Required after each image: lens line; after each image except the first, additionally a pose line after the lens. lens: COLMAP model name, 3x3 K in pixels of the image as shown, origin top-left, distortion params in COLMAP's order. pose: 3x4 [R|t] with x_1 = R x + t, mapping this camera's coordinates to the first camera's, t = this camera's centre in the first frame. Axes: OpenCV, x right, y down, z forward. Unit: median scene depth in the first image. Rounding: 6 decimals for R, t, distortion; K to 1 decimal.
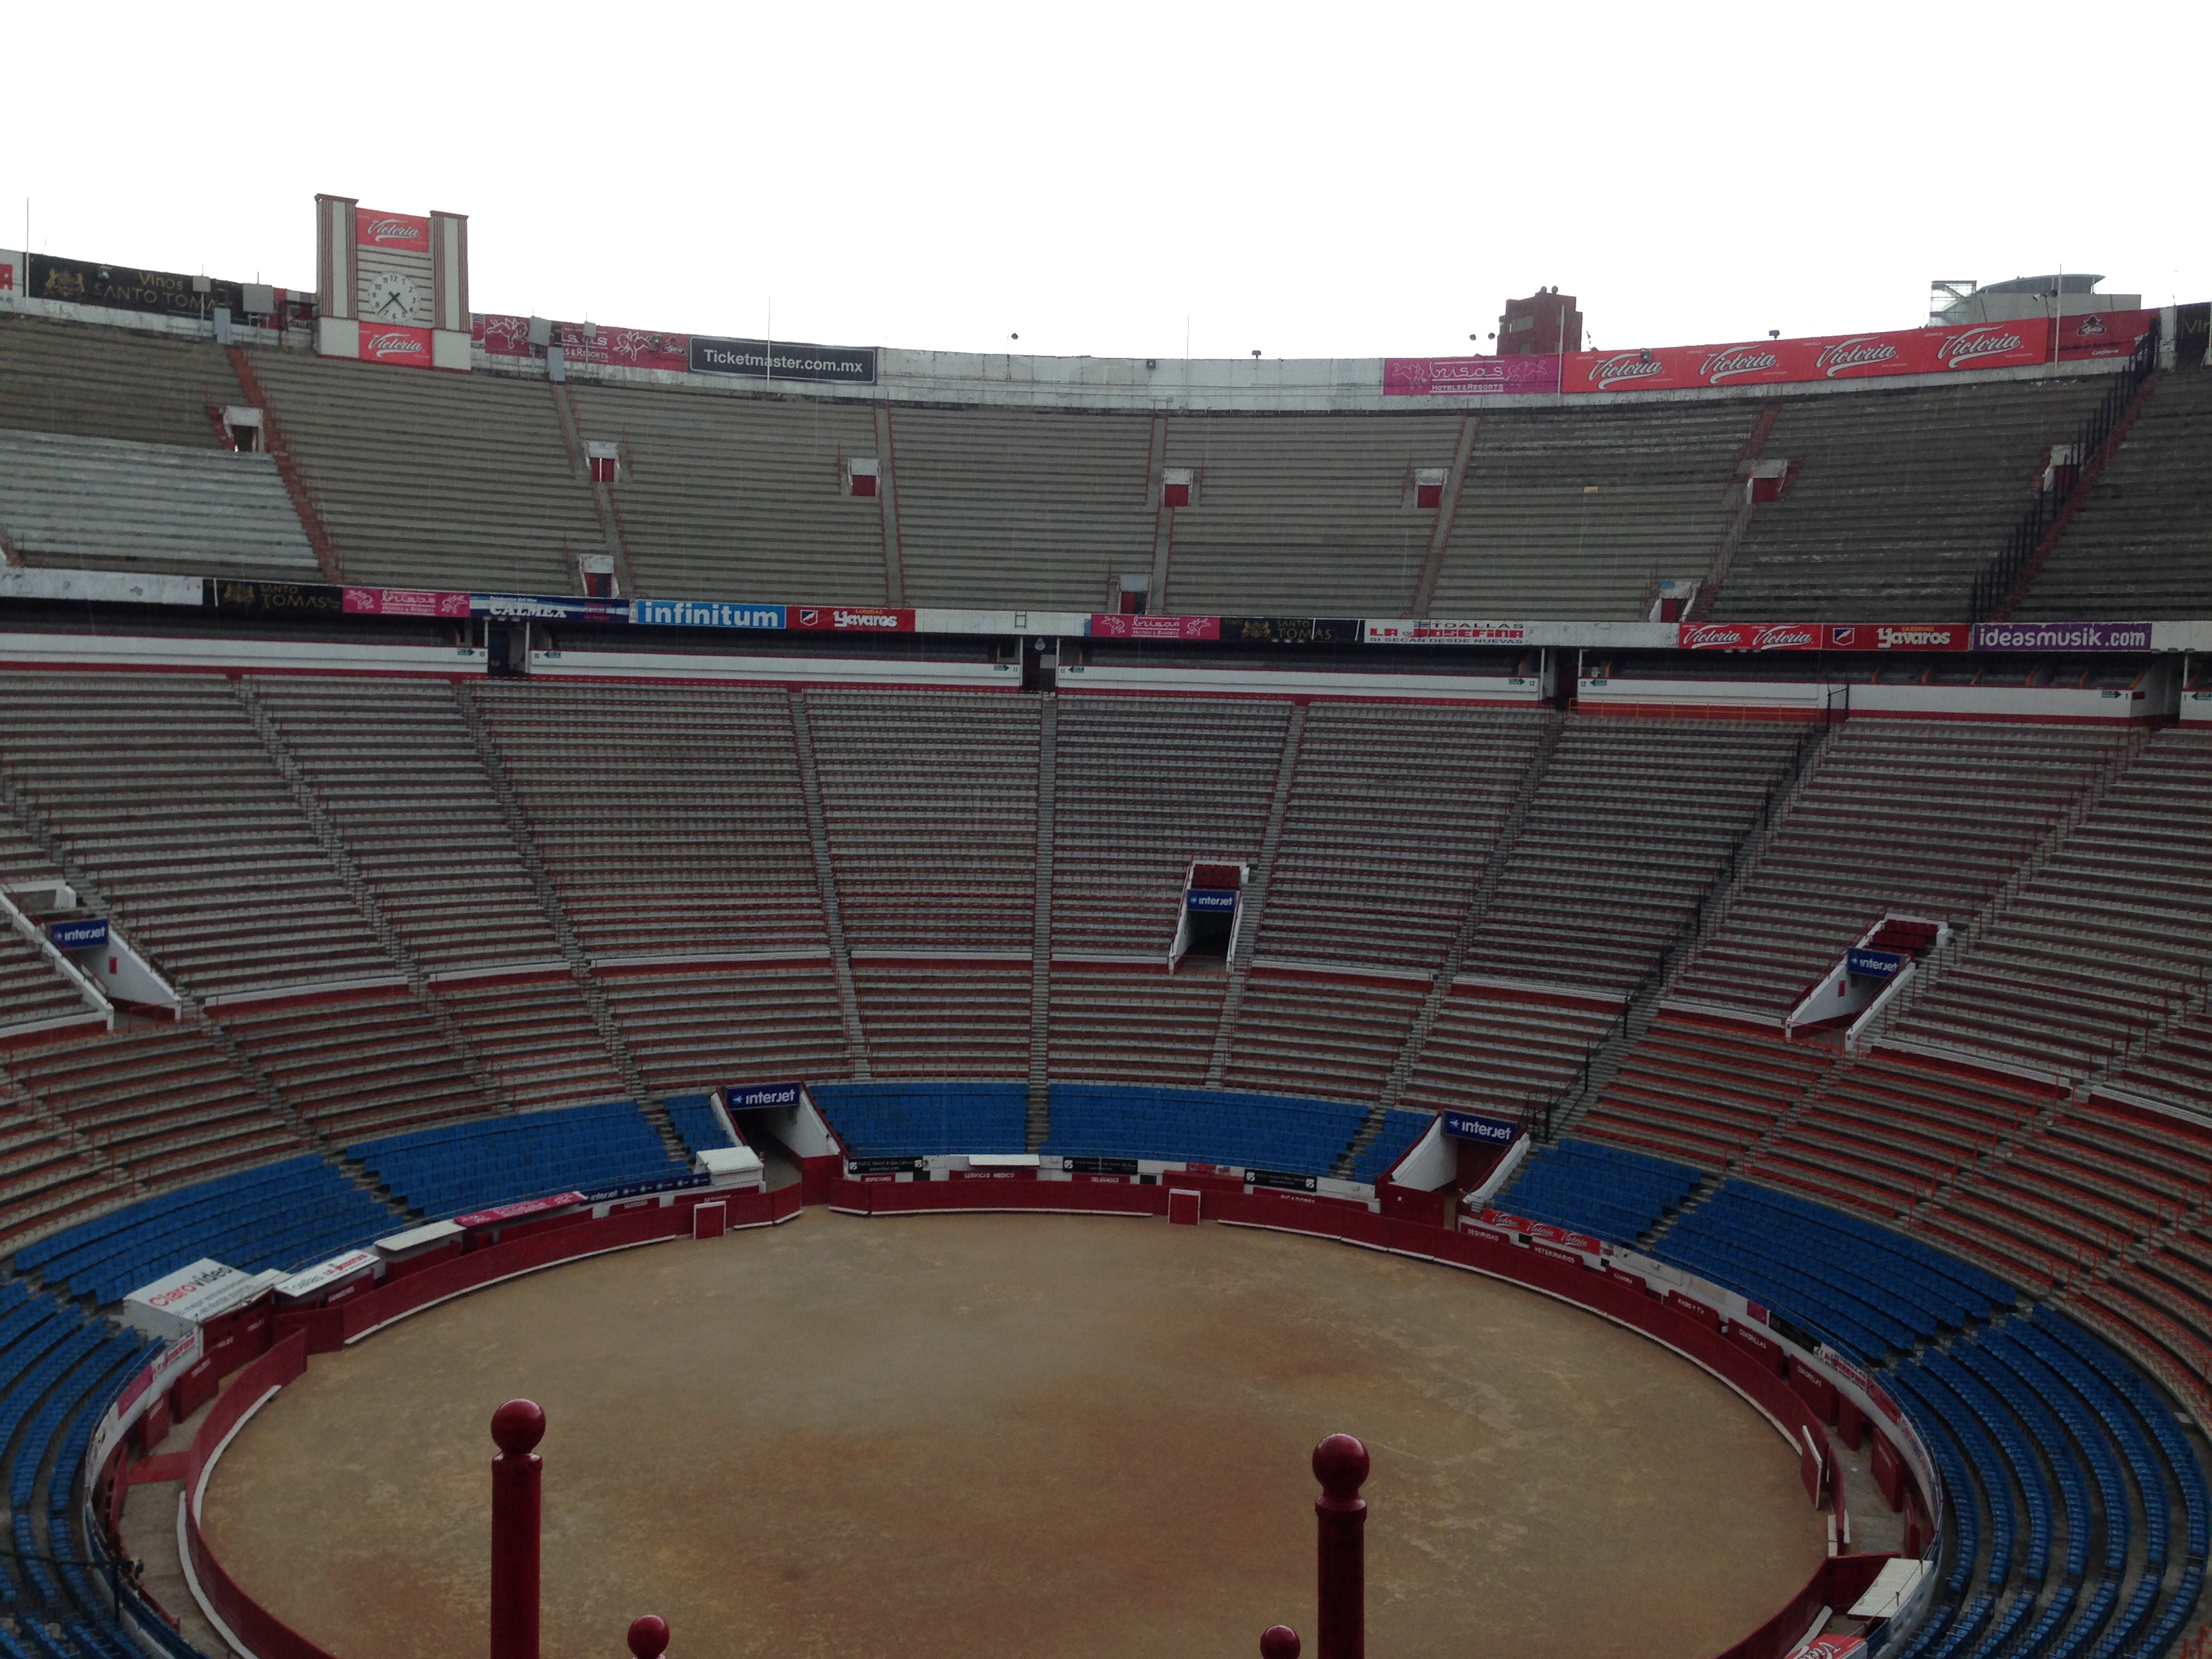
lens RADIAL K [[1960.2, 0, 1152.8], [0, 1960.2, 832.8], [0, 0, 1]] dist [0.104953, -0.120862]
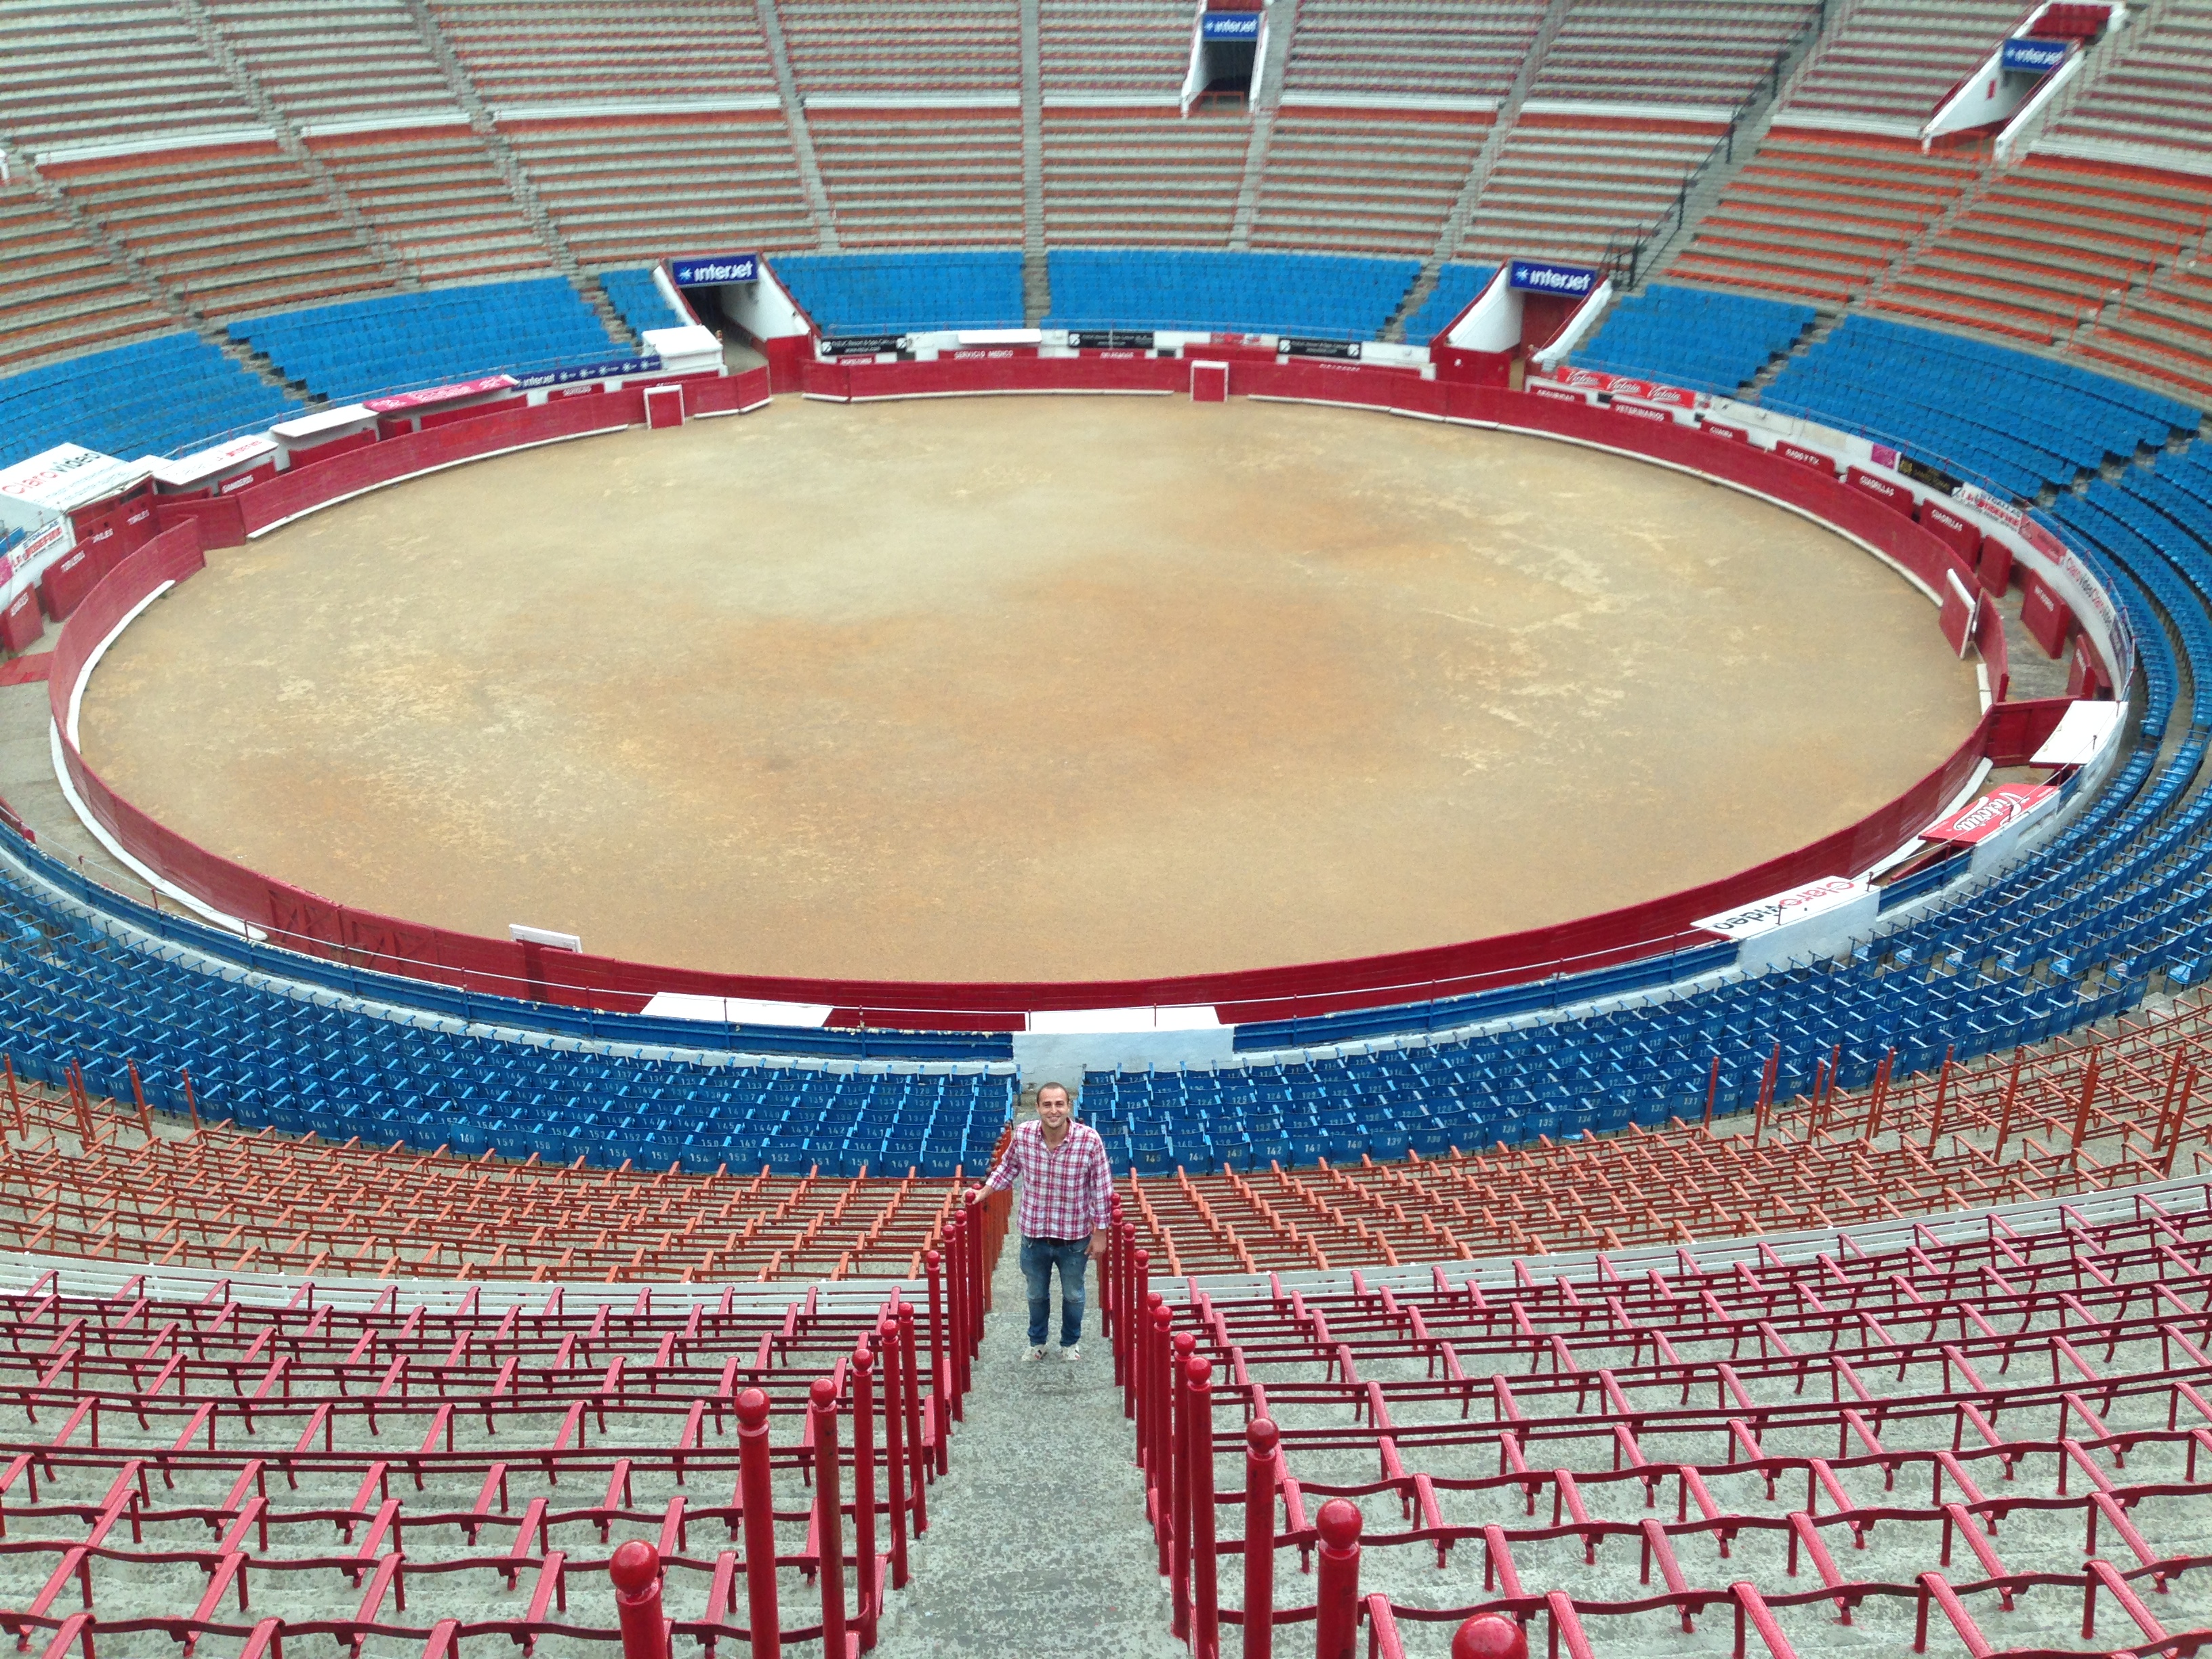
lens RADIAL K [[1960.2, 0, 1152.8], [0, 1960.2, 832.8], [0, 0, 1]] dist [0.104953, -0.120862]
pose [[0.999502, -0.029860, -0.010180, -0.005960], [0.031513, 0.929970, 0.366282, 0.053988], [-0.001470, -0.366420, 0.930448, 0.112627]]
